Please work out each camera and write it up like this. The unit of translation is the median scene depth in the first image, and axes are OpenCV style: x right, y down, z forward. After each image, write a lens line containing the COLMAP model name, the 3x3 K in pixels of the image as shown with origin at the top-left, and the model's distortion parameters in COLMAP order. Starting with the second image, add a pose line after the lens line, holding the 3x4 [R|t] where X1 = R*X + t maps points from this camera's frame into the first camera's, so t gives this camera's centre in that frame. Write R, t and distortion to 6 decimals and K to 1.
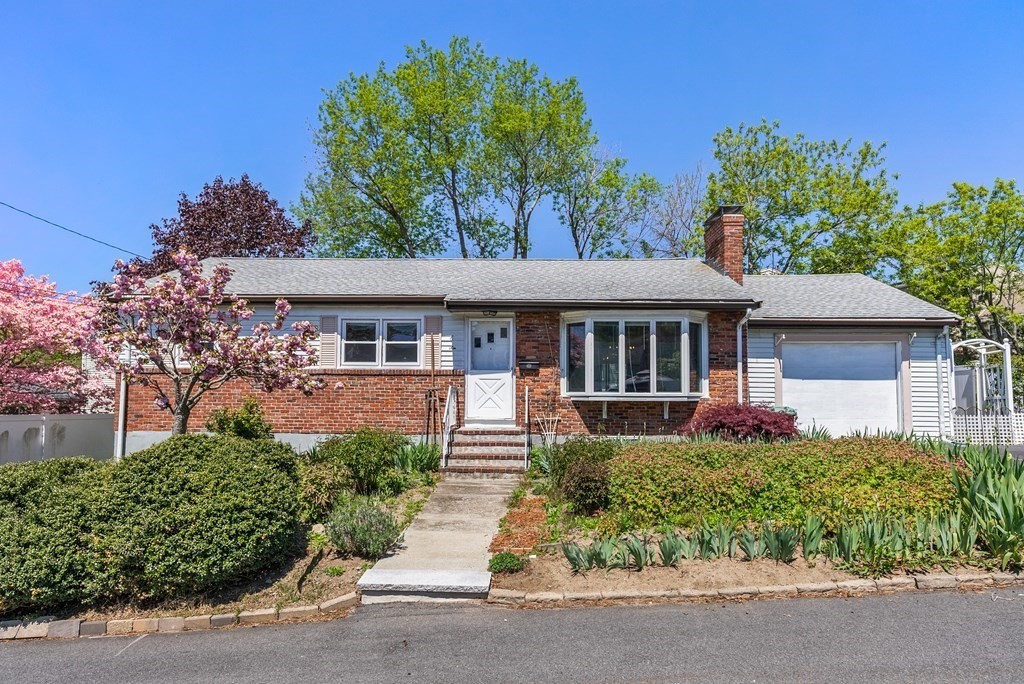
lens RADIAL K [[621.5, 0, 512.4], [0, 621.5, 346.6], [0, 0, 1]] dist [0.001194, -0.000155]
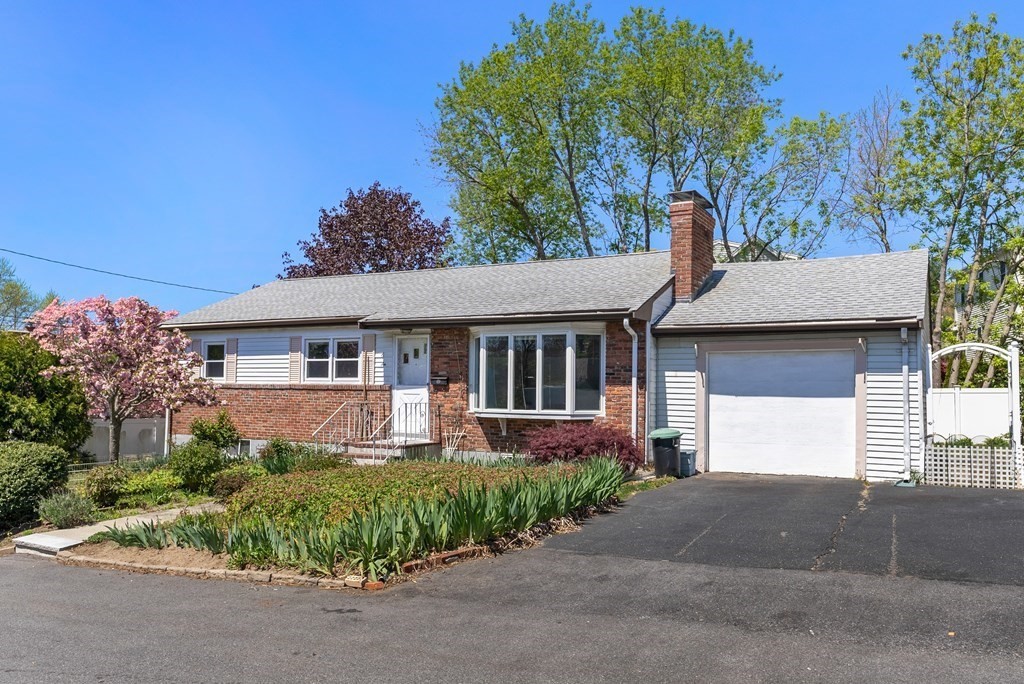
lens RADIAL K [[774.9, 0, 512.3], [0, 774.9, 344.4], [0, 0, 1]] dist [0.002540, 0.004958]
pose [[0.890500, -0.023209, -0.454390, 0.697236], [0.031508, 0.999446, 0.010700, -0.038494], [0.453890, -0.023846, 0.890739, -0.069806]]
